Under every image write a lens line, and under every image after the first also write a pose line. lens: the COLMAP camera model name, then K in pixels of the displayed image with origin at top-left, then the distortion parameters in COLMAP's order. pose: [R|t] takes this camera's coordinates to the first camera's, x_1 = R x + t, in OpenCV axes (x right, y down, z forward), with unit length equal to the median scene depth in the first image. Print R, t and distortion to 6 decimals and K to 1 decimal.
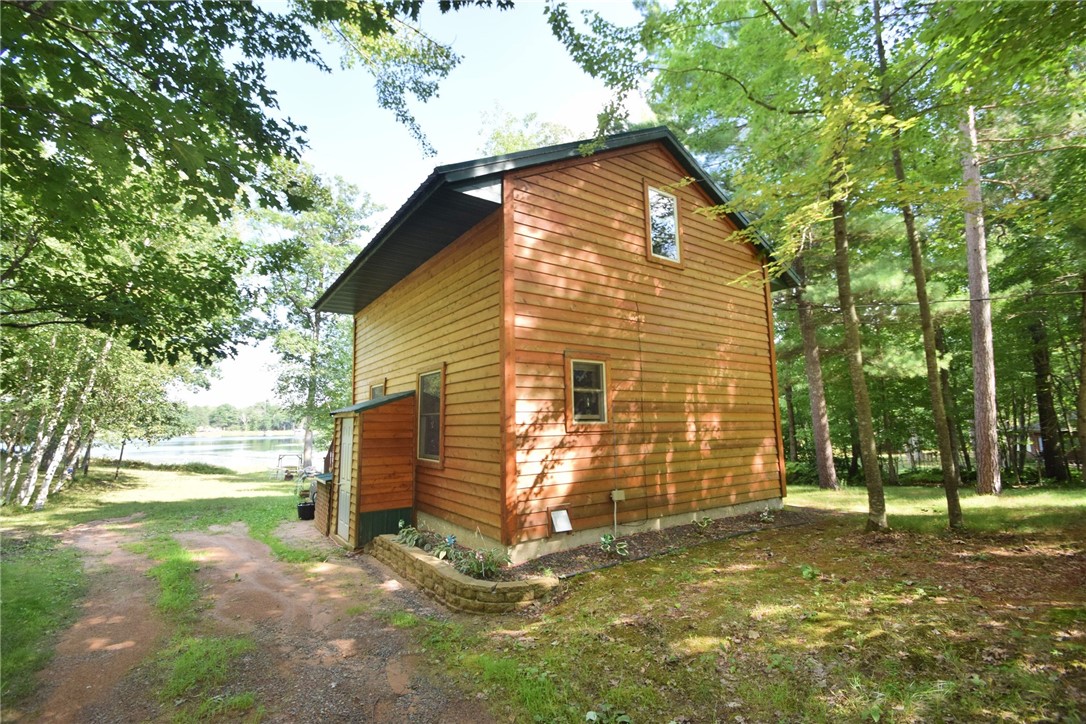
lens RADIAL K [[475.2, 0, 538.1], [0, 475.2, 356.8], [0, 0, 1]] dist [0.016623, -0.016430]
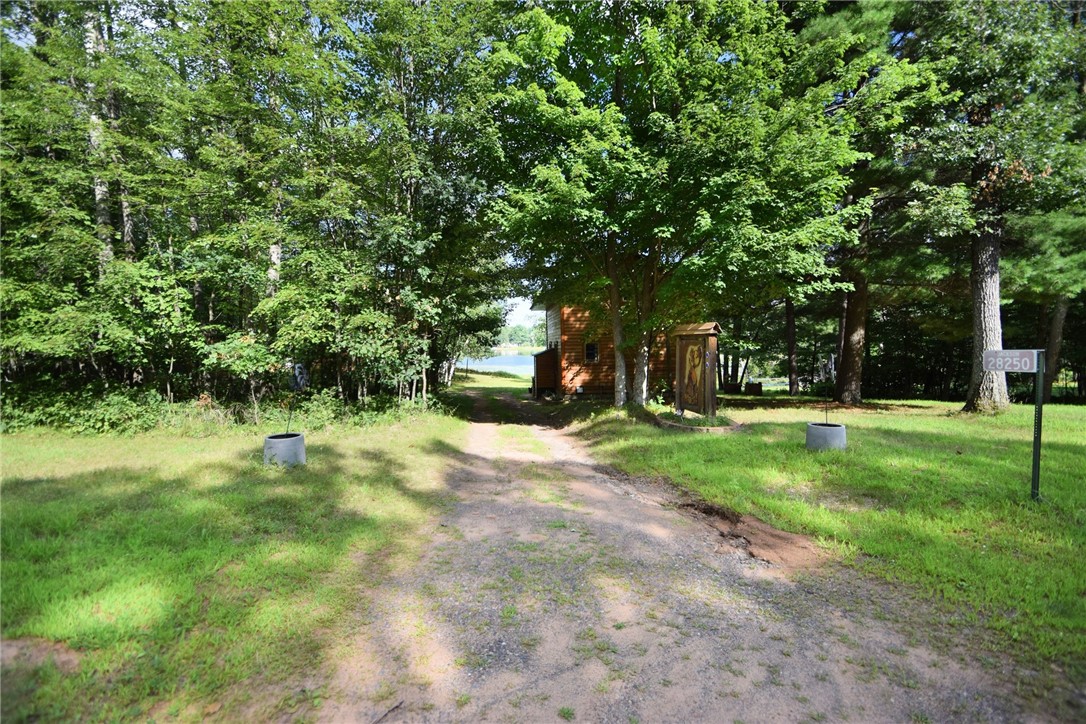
lens RADIAL K [[475.2, 0, 538.1], [0, 475.2, 356.8], [0, 0, 1]] dist [0.016623, -0.016430]
pose [[0.857810, 0.017372, -0.513673, 1.330920], [0.072383, 0.985385, 0.154201, -0.396343], [0.508845, -0.169456, 0.844015, -1.743117]]
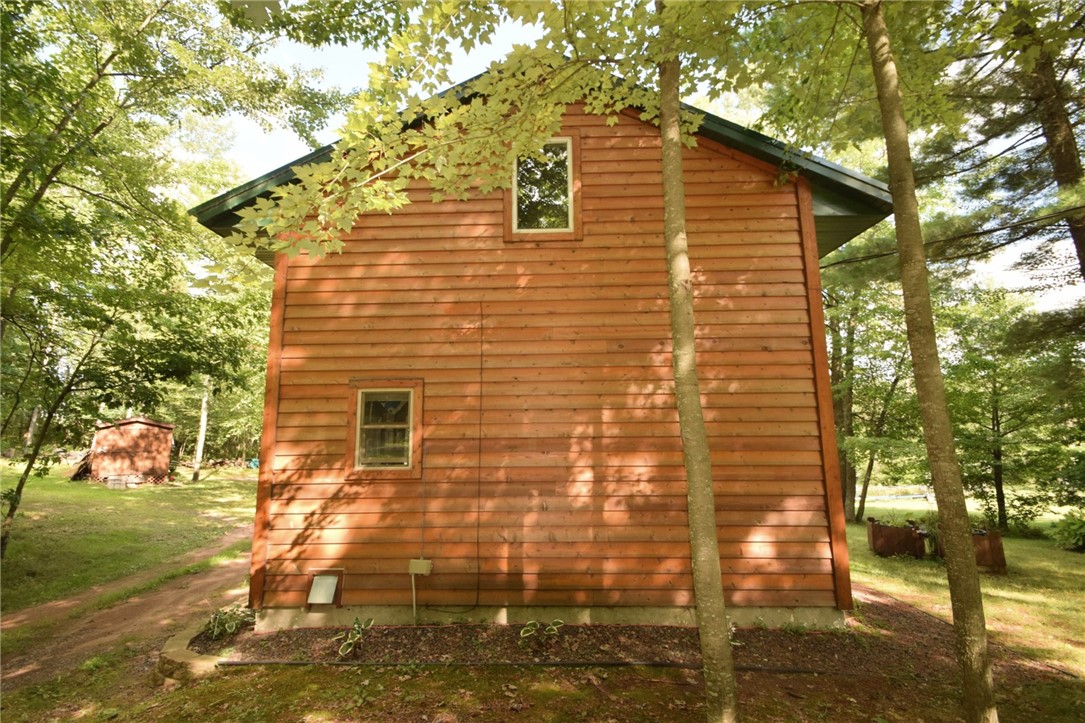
lens RADIAL K [[479.7, 0, 542.5], [0, 479.7, 361.5], [0, 0, 1]] dist [0.016699, -0.017389]
pose [[0.807466, -0.087921, -0.583325, 0.724520], [0.081929, 0.995962, -0.036705, 0.011540], [0.584197, -0.018153, 0.811409, 0.460059]]
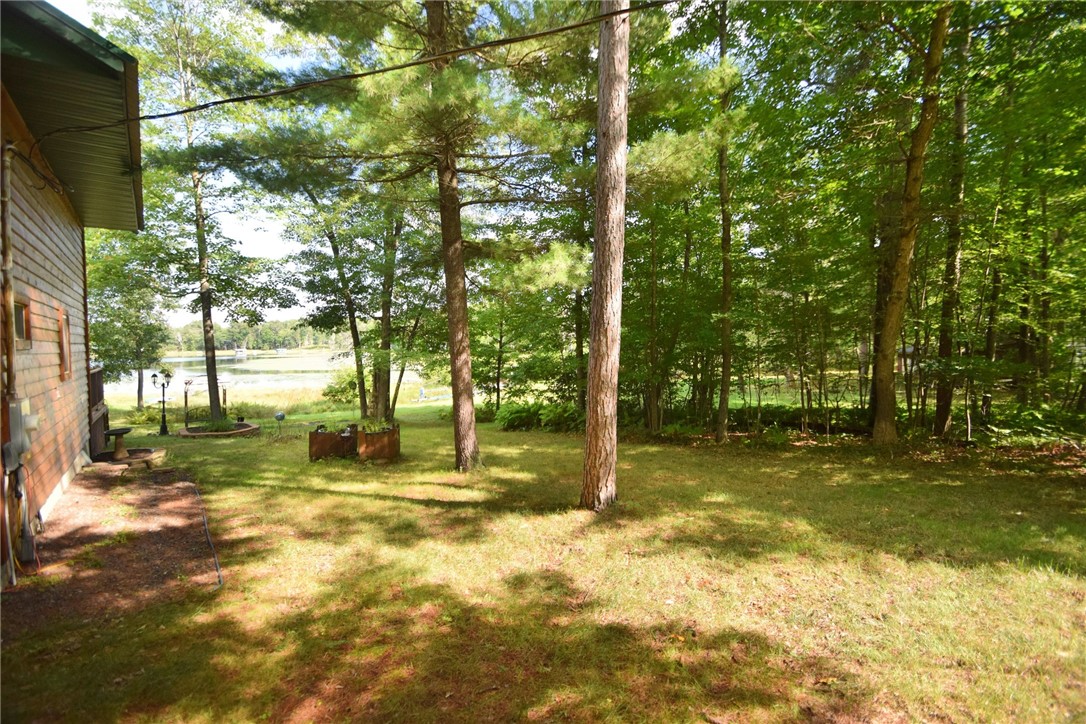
lens RADIAL K [[475.2, 0, 538.1], [0, 475.2, 356.8], [0, 0, 1]] dist [0.016623, -0.016430]
pose [[0.996607, -0.005658, 0.082111, 1.212153], [-0.008265, 0.985711, 0.168244, 0.040105], [-0.081890, -0.168352, 0.982320, 0.718267]]
